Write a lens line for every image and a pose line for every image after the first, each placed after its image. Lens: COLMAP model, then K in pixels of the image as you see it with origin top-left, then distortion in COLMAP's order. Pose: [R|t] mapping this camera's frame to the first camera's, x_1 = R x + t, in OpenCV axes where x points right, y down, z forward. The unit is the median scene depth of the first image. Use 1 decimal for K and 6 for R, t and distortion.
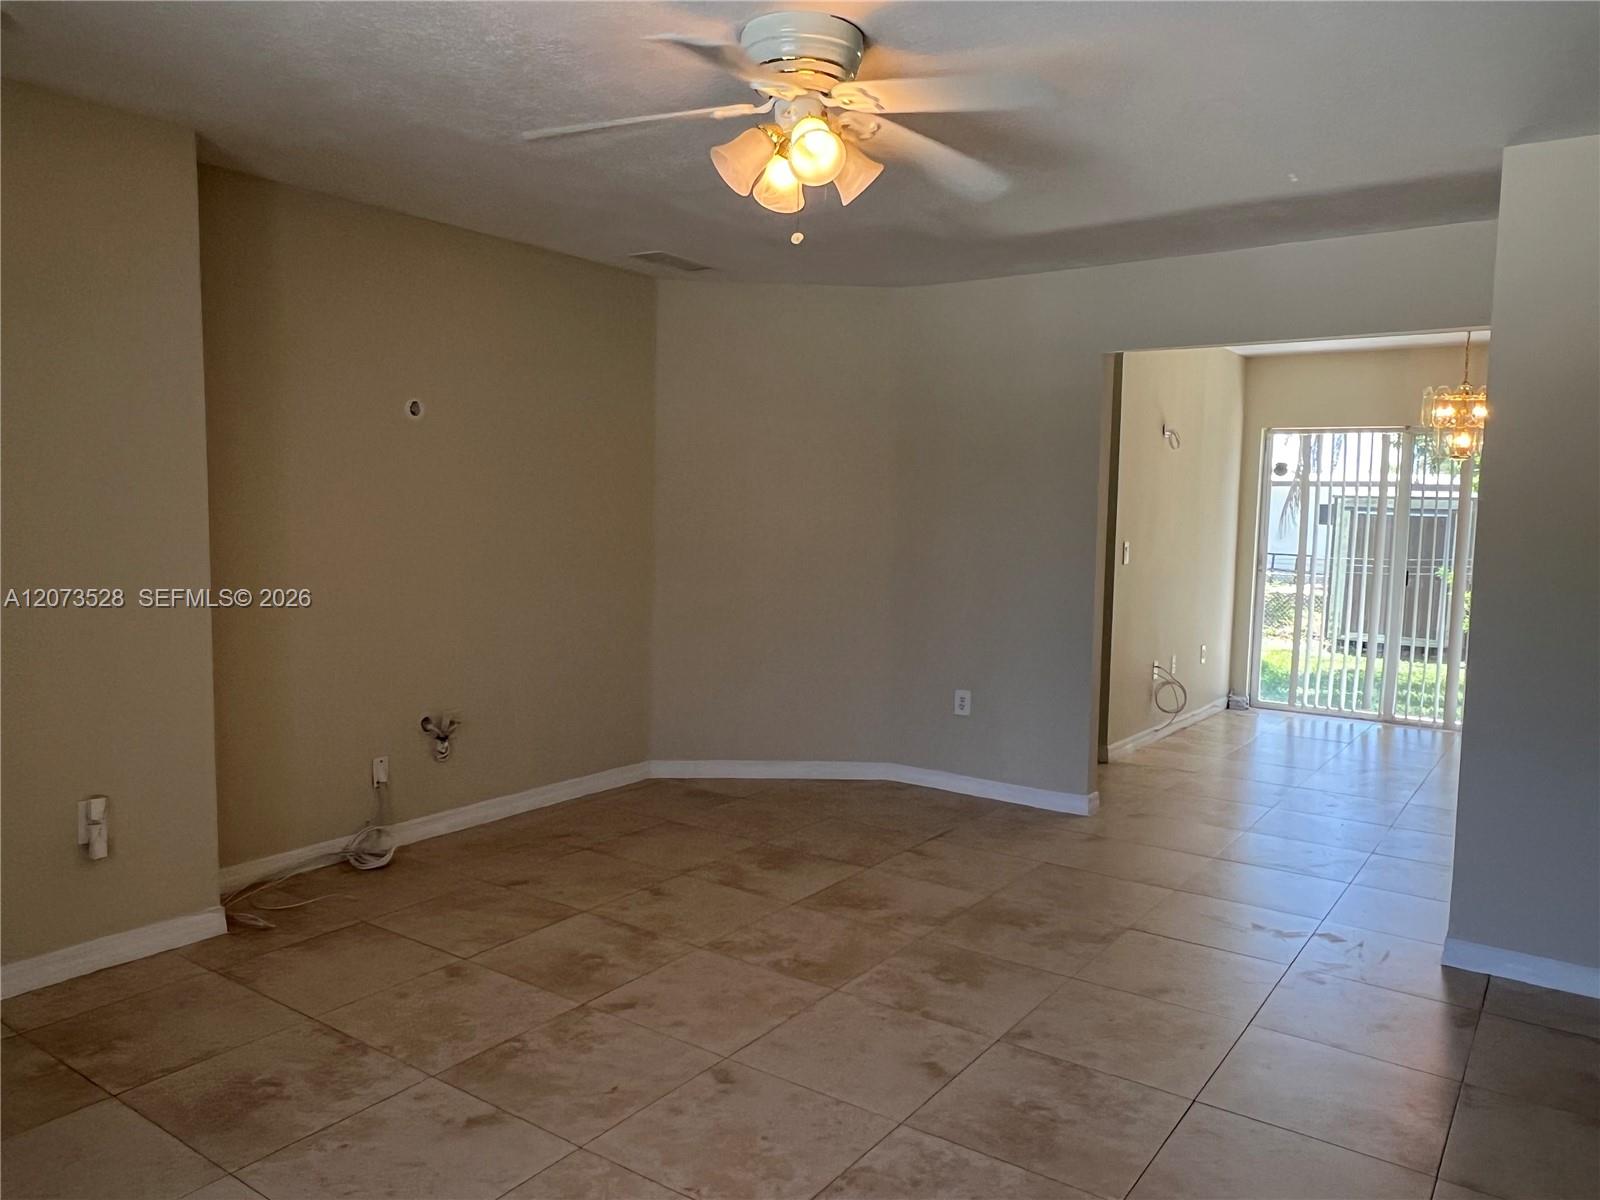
lens RADIAL K [[1158.2, 0, 785.3], [0, 1158.2, 606.3], [0, 0, 1]] dist [0.004374, -0.007903]
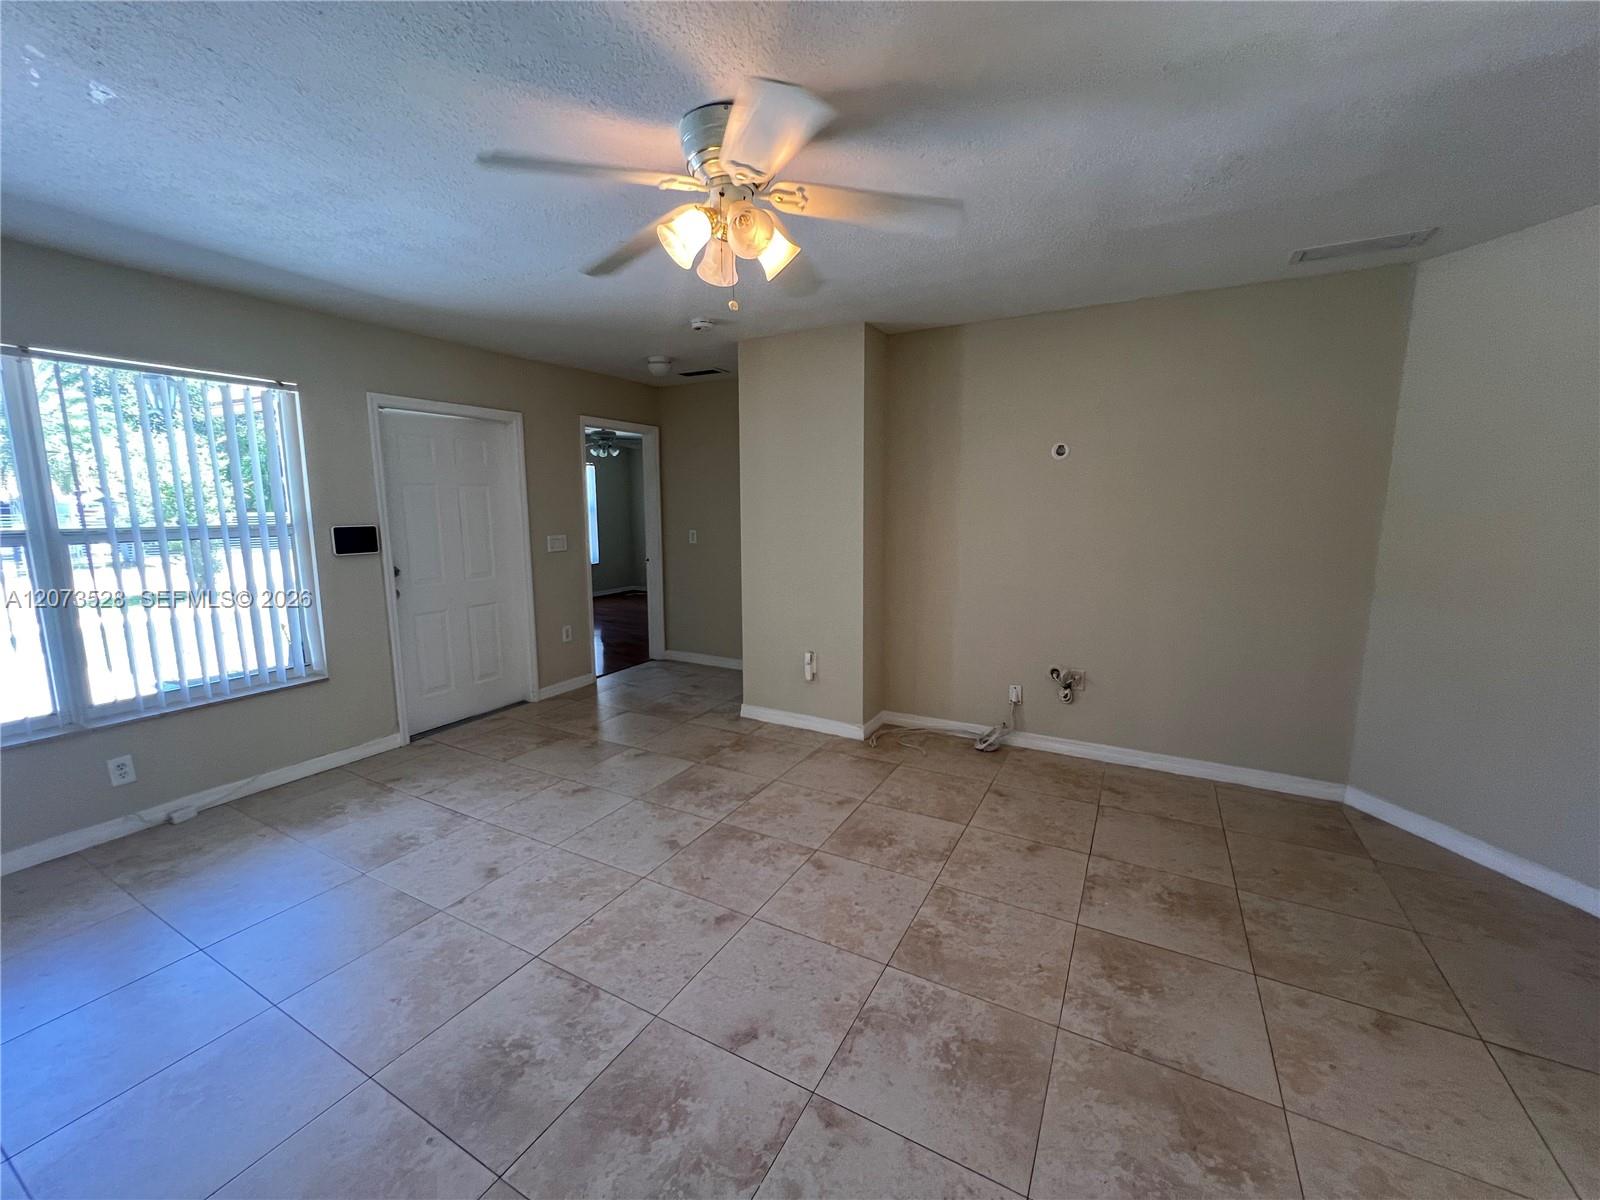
lens RADIAL K [[643.1, 0, 793.6], [0, 643.1, 593.9], [0, 0, 1]] dist [-0.000438, 0.000437]
pose [[0.112169, 0.119779, -0.986444, 0.529330], [-0.084645, 0.990252, 0.110617, -0.069238], [0.990077, 0.071090, 0.121214, 0.726300]]
